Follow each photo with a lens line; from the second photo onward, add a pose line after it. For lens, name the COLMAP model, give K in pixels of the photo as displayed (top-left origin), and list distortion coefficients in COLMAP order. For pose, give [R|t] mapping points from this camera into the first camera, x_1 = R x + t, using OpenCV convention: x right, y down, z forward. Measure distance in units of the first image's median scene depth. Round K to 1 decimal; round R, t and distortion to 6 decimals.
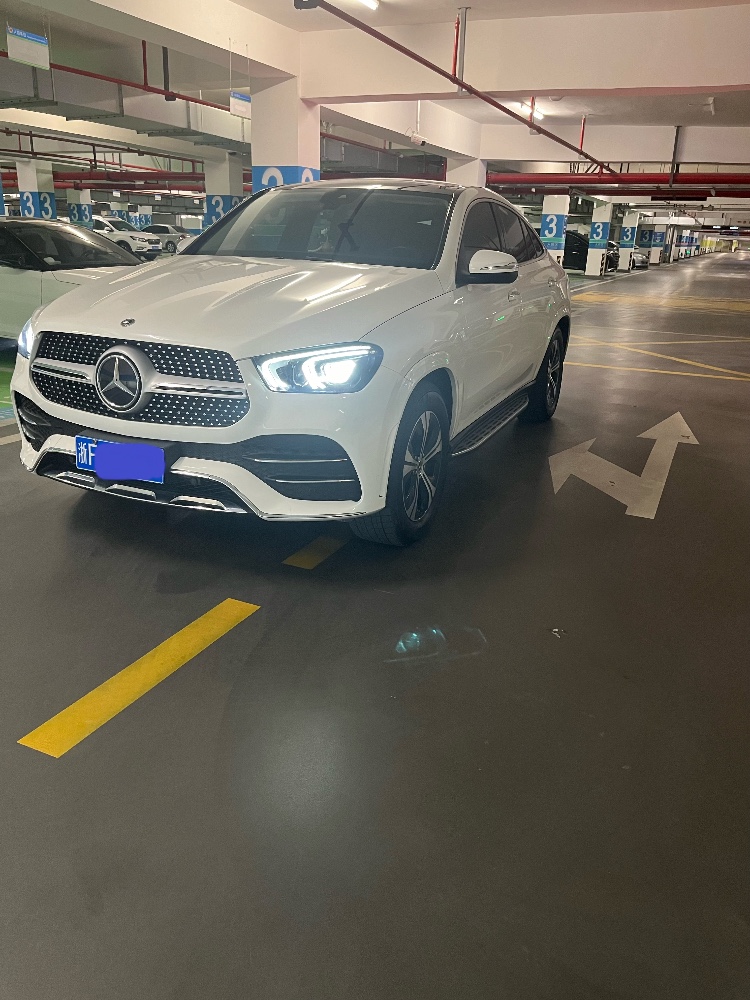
lens RADIAL K [[757.5, 0, 375.0], [0, 757.5, 500.0], [0, 0, 1]] dist [0.084721, -0.124186]
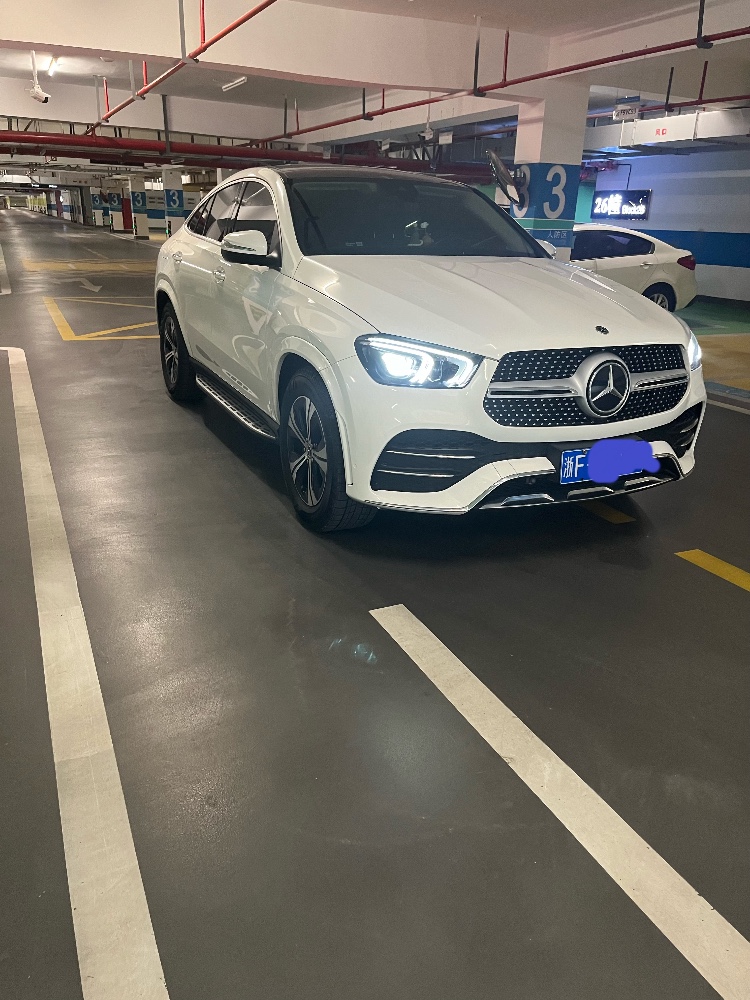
lens RADIAL K [[757.5, 0, 375.0], [0, 757.5, 500.0], [0, 0, 1]] dist [0.084721, -0.124186]
pose [[0.652207, -0.273856, 0.706845, -1.272524], [0.237062, 0.959378, 0.152959, -0.234404], [-0.720020, 0.067805, 0.690633, 0.503054]]
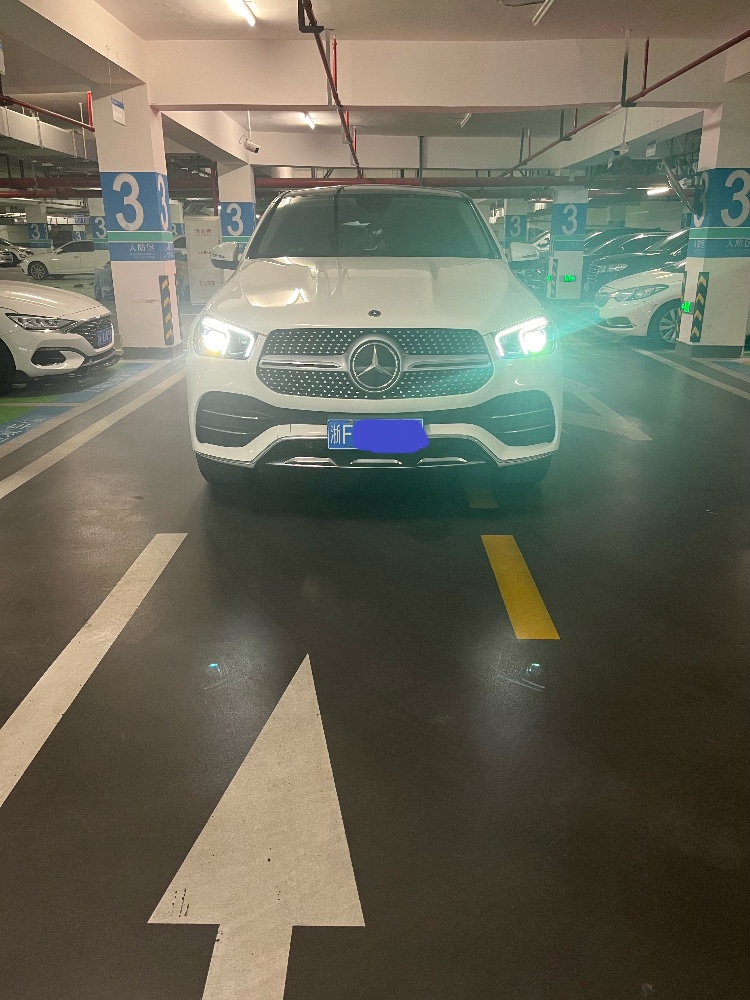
lens RADIAL K [[739.0, 0, 375.0], [0, 739.0, 500.0], [0, 0, 1]] dist [0.094437, -0.132345]
pose [[0.916460, -0.163042, 0.365401, -0.749212], [0.161650, 0.986241, 0.034627, 0.005468], [-0.366019, 0.027333, 0.930206, -0.031372]]
